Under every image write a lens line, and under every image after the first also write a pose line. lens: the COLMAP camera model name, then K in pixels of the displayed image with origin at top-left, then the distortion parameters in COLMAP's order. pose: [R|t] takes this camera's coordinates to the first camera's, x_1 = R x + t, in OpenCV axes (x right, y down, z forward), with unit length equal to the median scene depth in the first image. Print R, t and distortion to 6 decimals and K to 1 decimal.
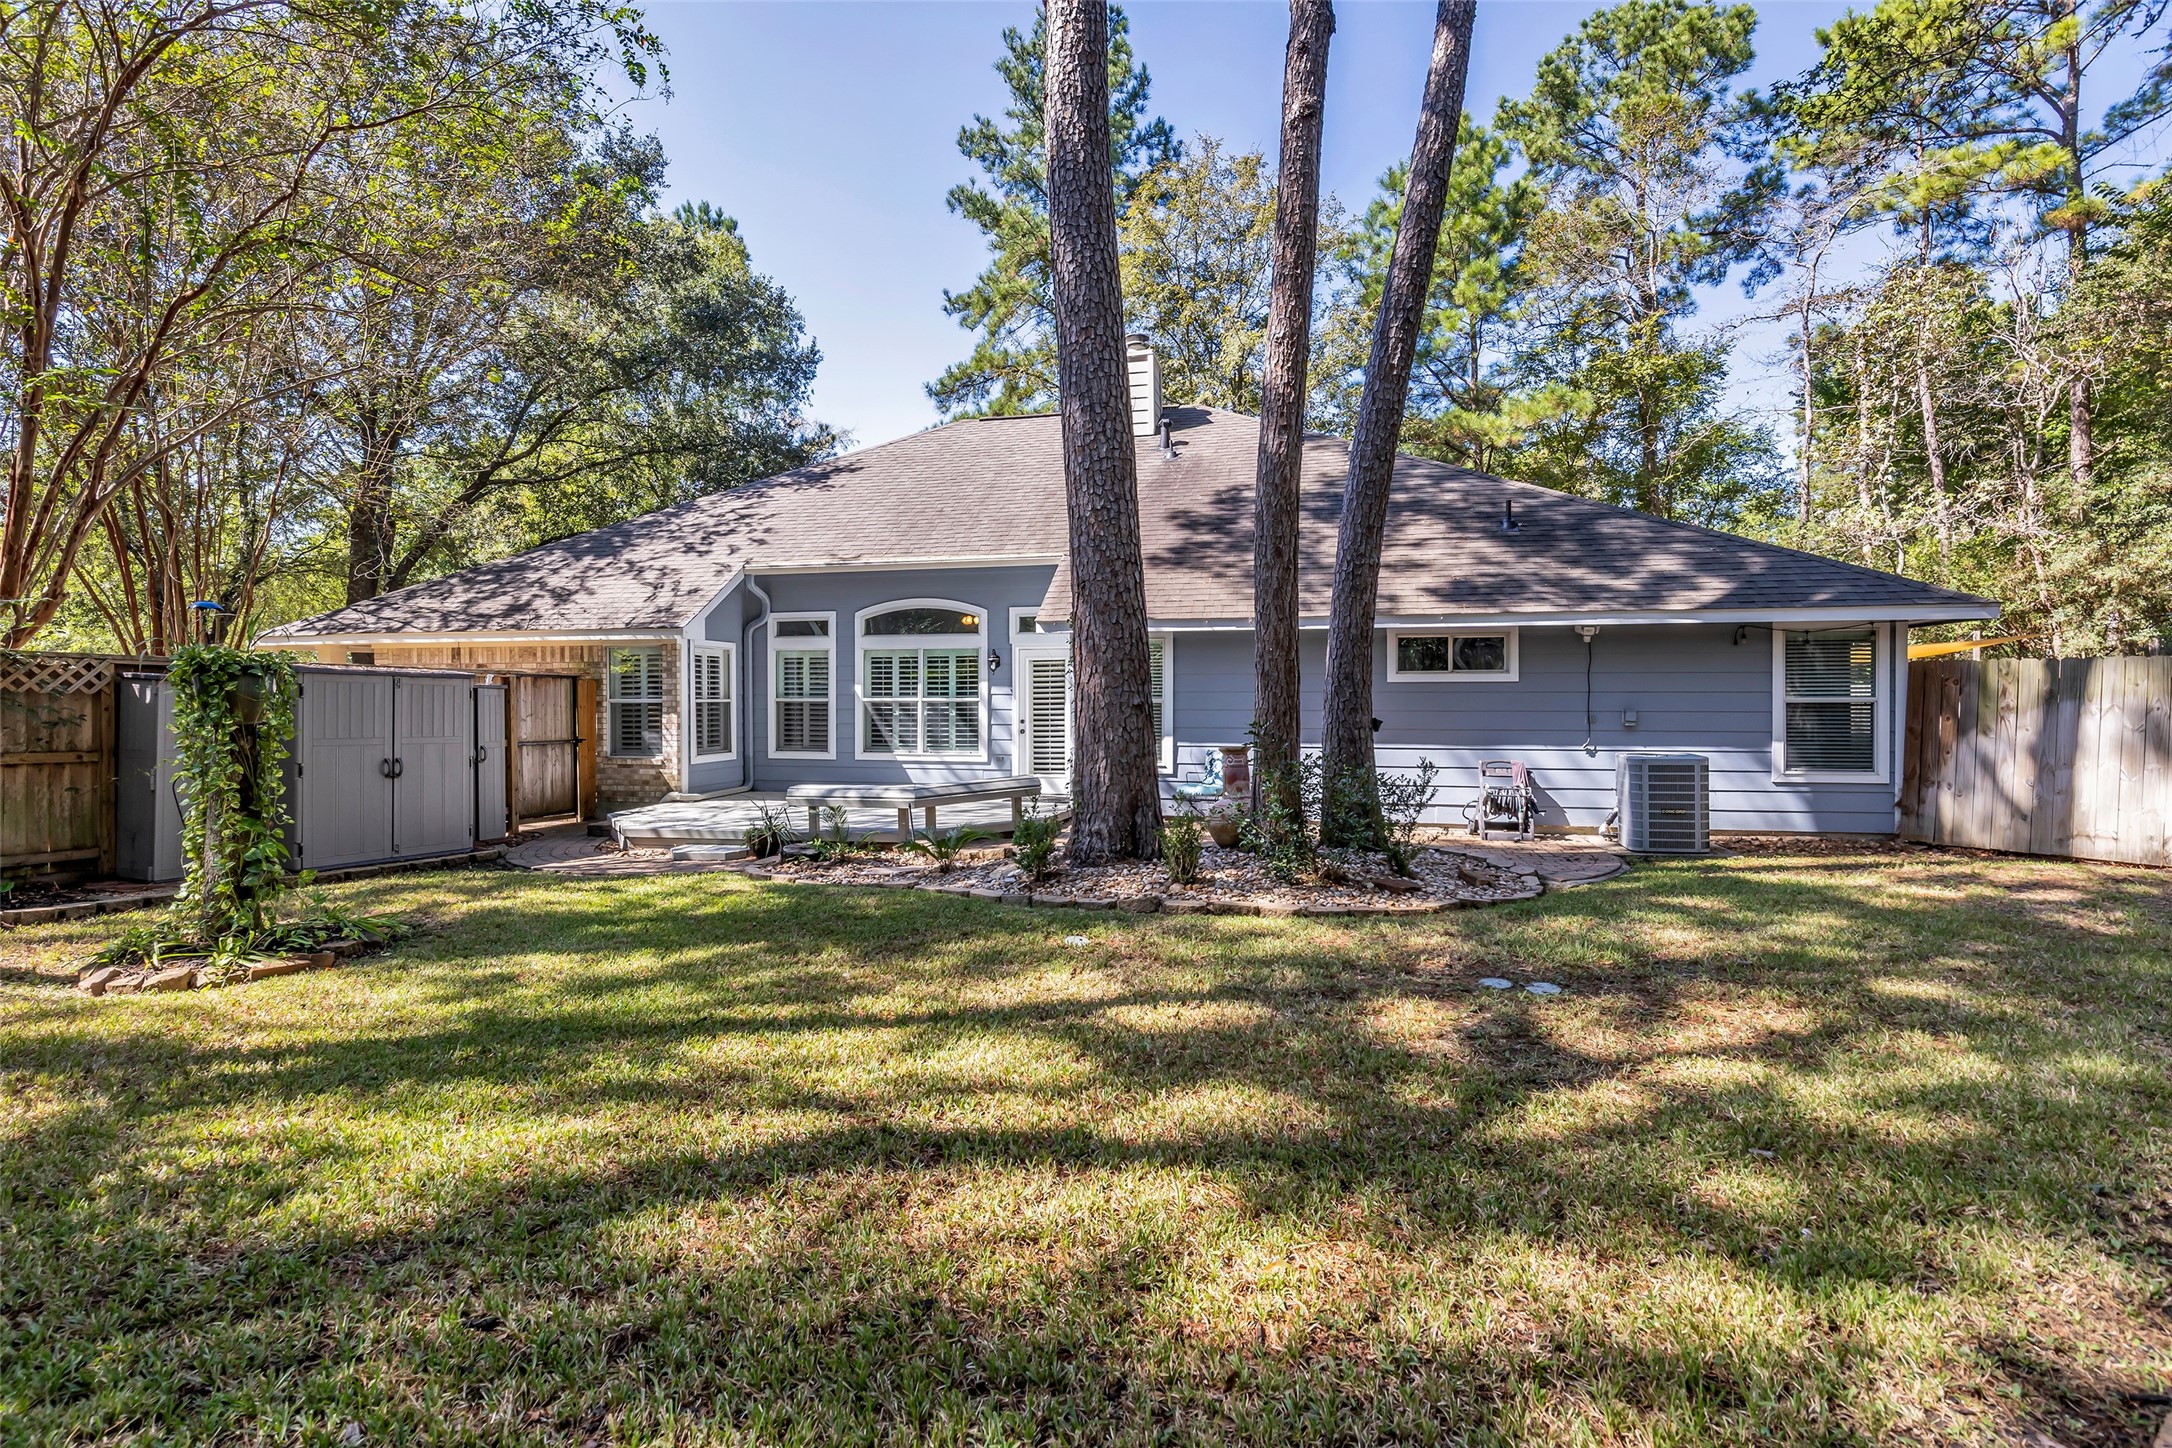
lens RADIAL K [[995.4, 0, 1092.0], [0, 995.4, 726.2], [0, 0, 1]] dist [-0.015399, 0.005826]
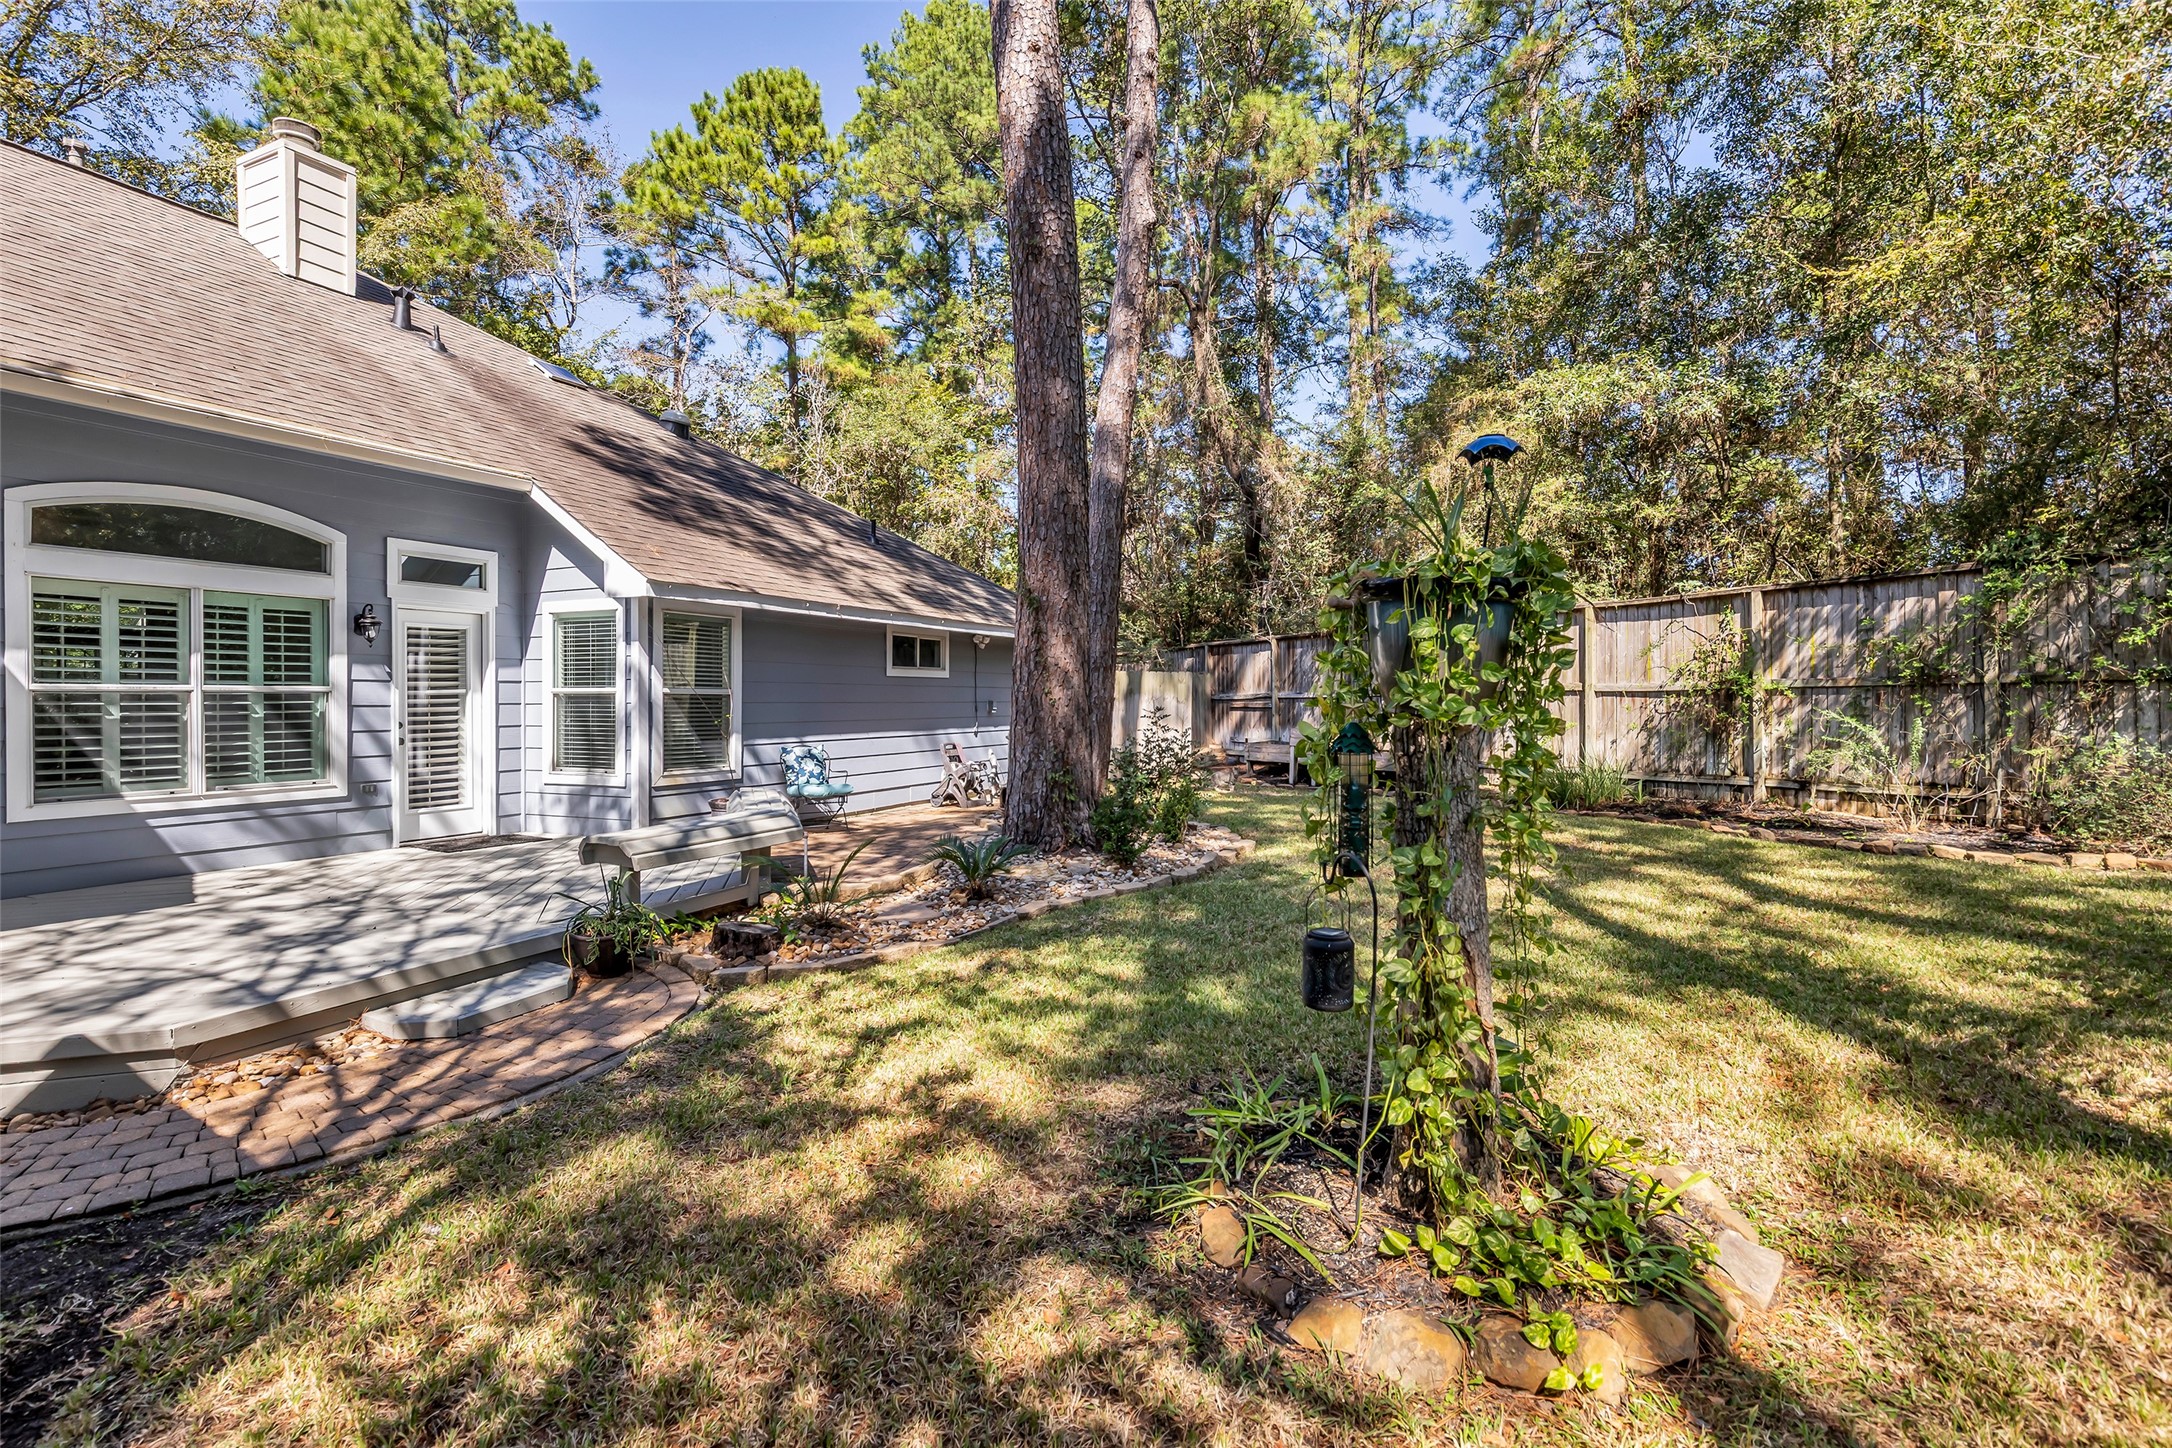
lens RADIAL K [[995.4, 0, 1092.0], [0, 995.4, 726.2], [0, 0, 1]] dist [-0.015399, 0.005826]
pose [[0.254583, -0.034286, 0.966443, -0.557010], [0.012114, 0.999406, 0.032264, -0.018725], [-0.966975, 0.003494, 0.254848, 0.426818]]
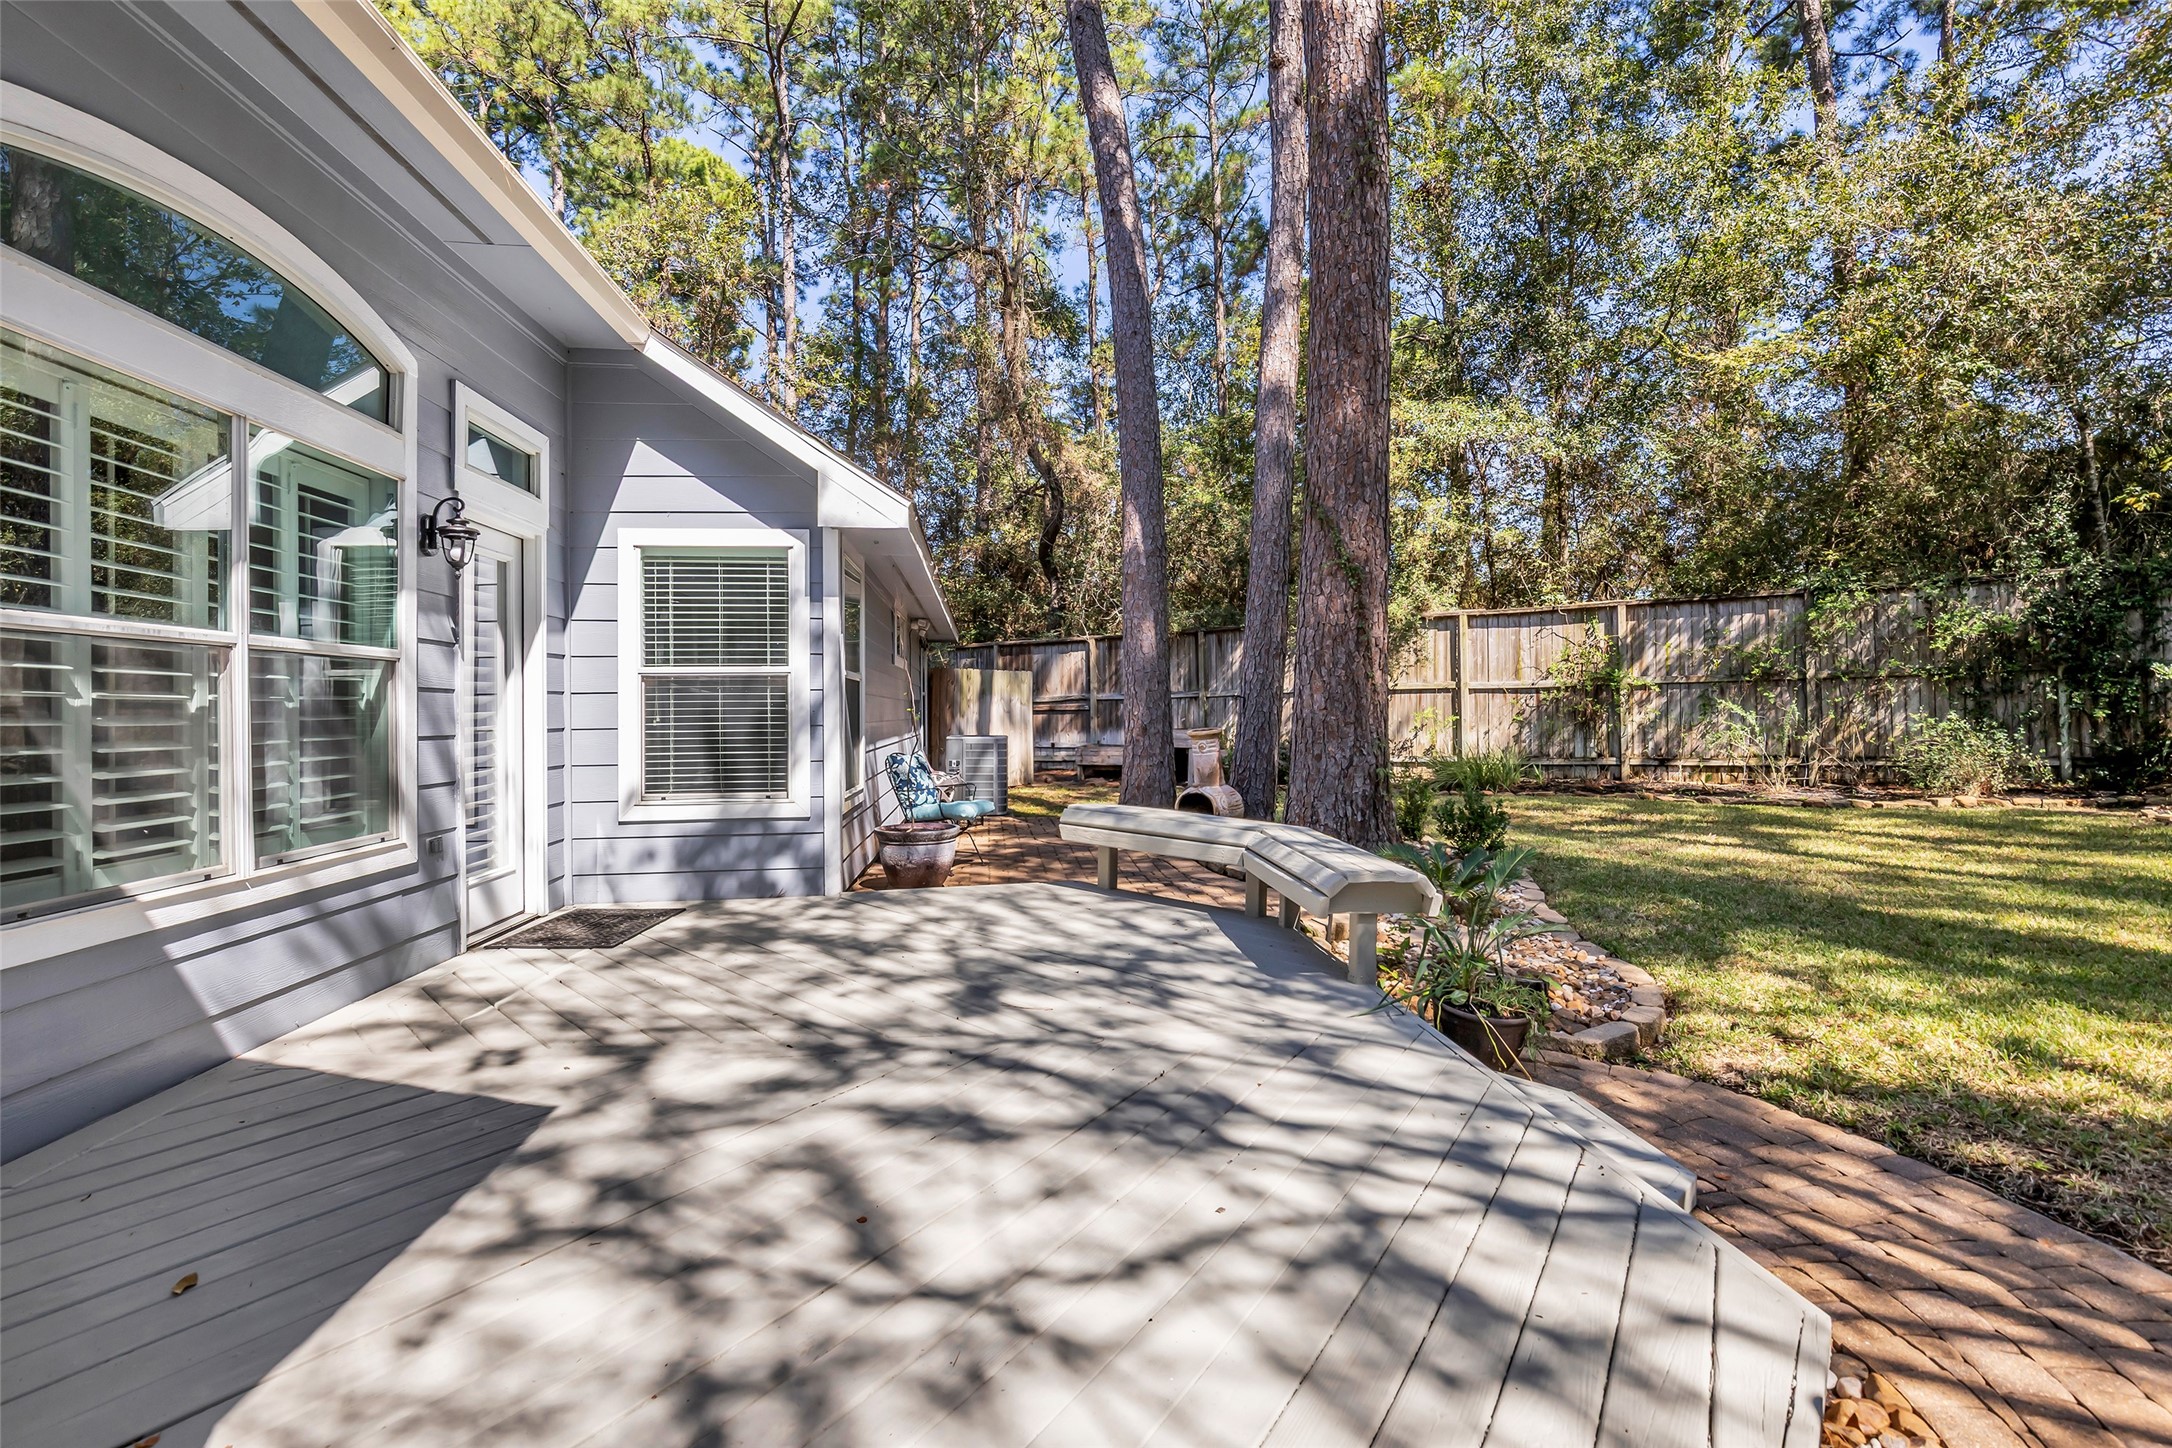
lens RADIAL K [[1000.9, 0, 1081.6], [0, 1000.9, 715.2], [0, 0, 1]] dist [-0.008057, 0.000078]
pose [[-0.264303, -0.009430, 0.964394, -0.454507], [0.017433, 0.999742, 0.014553, -0.010150], [-0.964282, 0.020659, -0.264070, 0.885191]]
